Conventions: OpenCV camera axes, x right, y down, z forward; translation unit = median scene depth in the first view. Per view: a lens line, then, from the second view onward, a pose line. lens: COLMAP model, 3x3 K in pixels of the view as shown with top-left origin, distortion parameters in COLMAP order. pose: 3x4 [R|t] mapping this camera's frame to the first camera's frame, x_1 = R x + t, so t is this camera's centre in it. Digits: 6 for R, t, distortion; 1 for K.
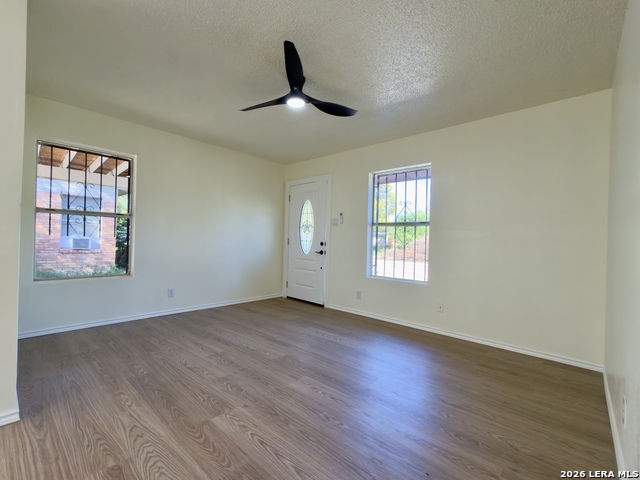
lens RADIAL K [[290.4, 0, 315.7], [0, 290.4, 241.3], [0, 0, 1]] dist [-0.002607, -0.000026]
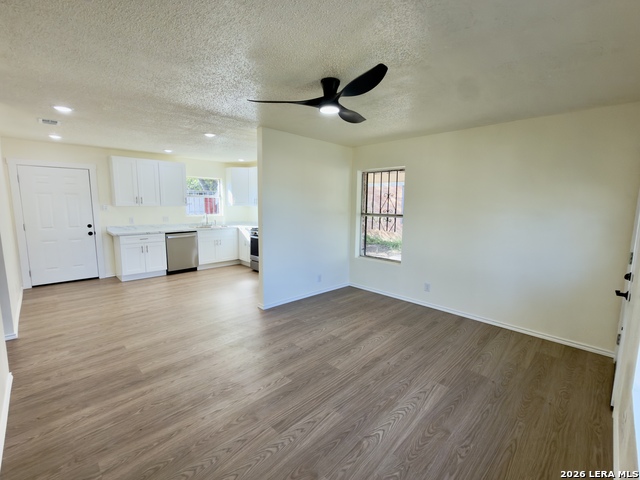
lens RADIAL K [[290.4, 0, 316.9], [0, 290.4, 241.0], [0, 0, 1]] dist [-0.002607, -0.000026]
pose [[-0.055214, 0.107991, -0.992617, 0.782618], [-0.010280, 0.994020, 0.108715, -0.141984], [0.998422, 0.016206, -0.053774, 0.904496]]
